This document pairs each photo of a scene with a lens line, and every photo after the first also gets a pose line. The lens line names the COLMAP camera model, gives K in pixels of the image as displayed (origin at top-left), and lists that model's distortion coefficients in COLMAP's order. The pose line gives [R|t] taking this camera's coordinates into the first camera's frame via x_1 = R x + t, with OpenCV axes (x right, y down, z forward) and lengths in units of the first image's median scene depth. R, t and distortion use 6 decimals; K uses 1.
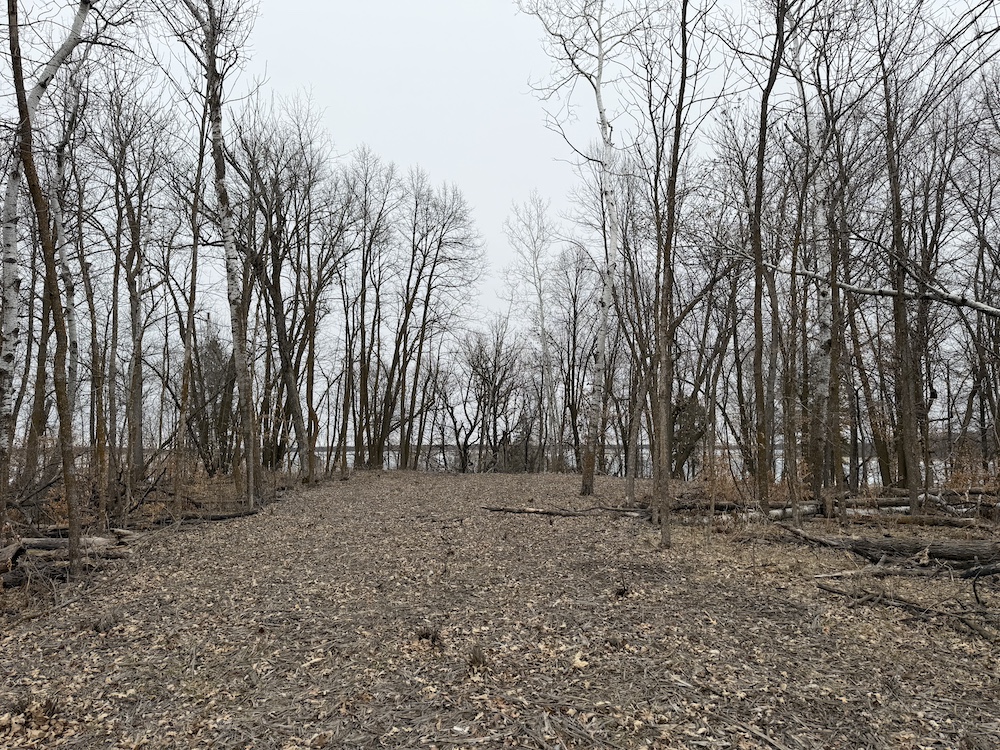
lens RADIAL K [[681.6, 0, 495.8], [0, 681.6, 377.9], [0, 0, 1]] dist [0.013589, 0.001146]
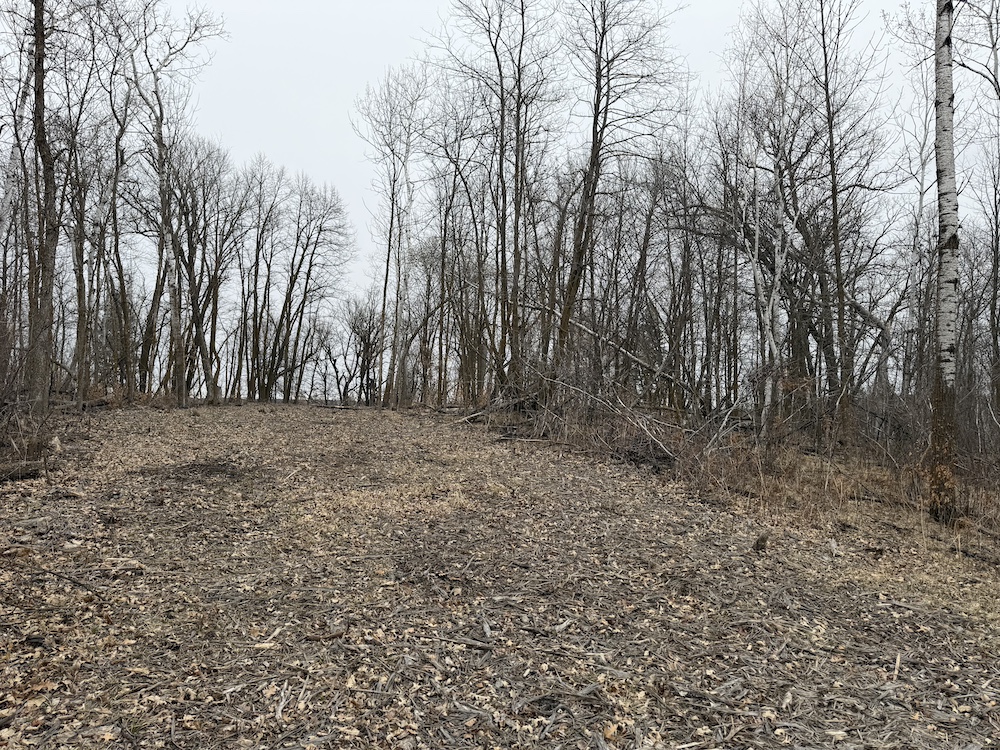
lens RADIAL K [[681.6, 0, 505.7], [0, 681.6, 377.3], [0, 0, 1]] dist [0.013589, 0.001146]
pose [[0.987296, 0.035917, 0.154777, 0.072021], [-0.044871, 0.997491, 0.054750, -0.006001], [-0.152423, -0.060999, 0.986431, -0.332084]]
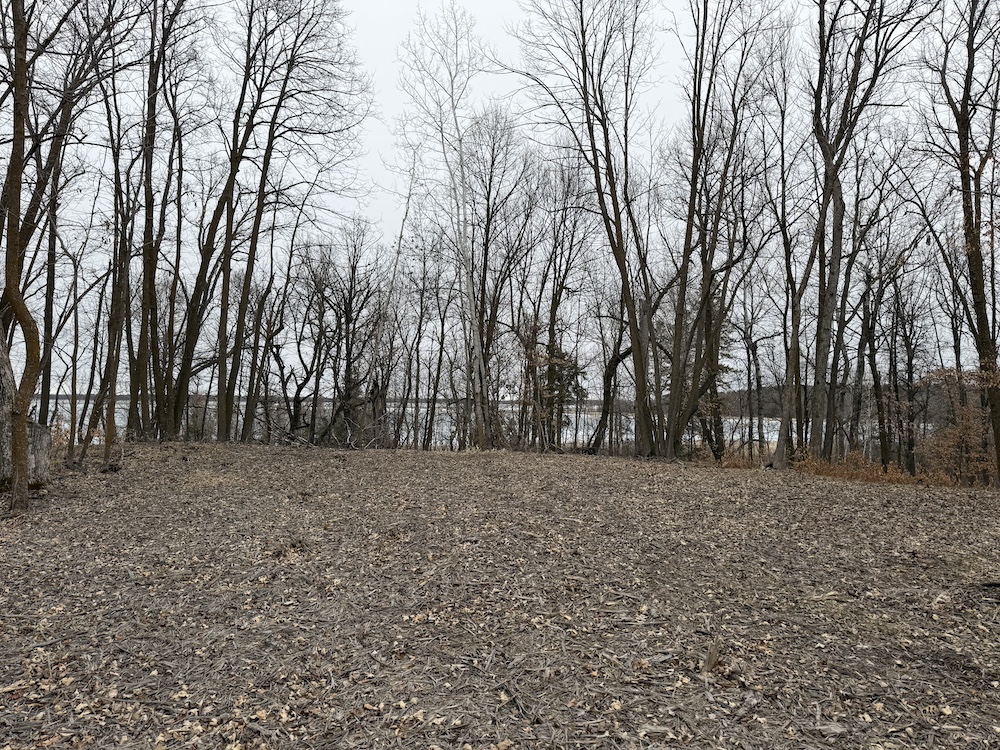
lens RADIAL K [[681.6, 0, 502.8], [0, 681.6, 369.9], [0, 0, 1]] dist [0.013589, 0.001146]
pose [[0.955920, 0.021396, 0.292847, -0.074486], [-0.034412, 0.998632, 0.039368, 0.046842], [-0.291604, -0.047711, 0.955349, 0.349221]]
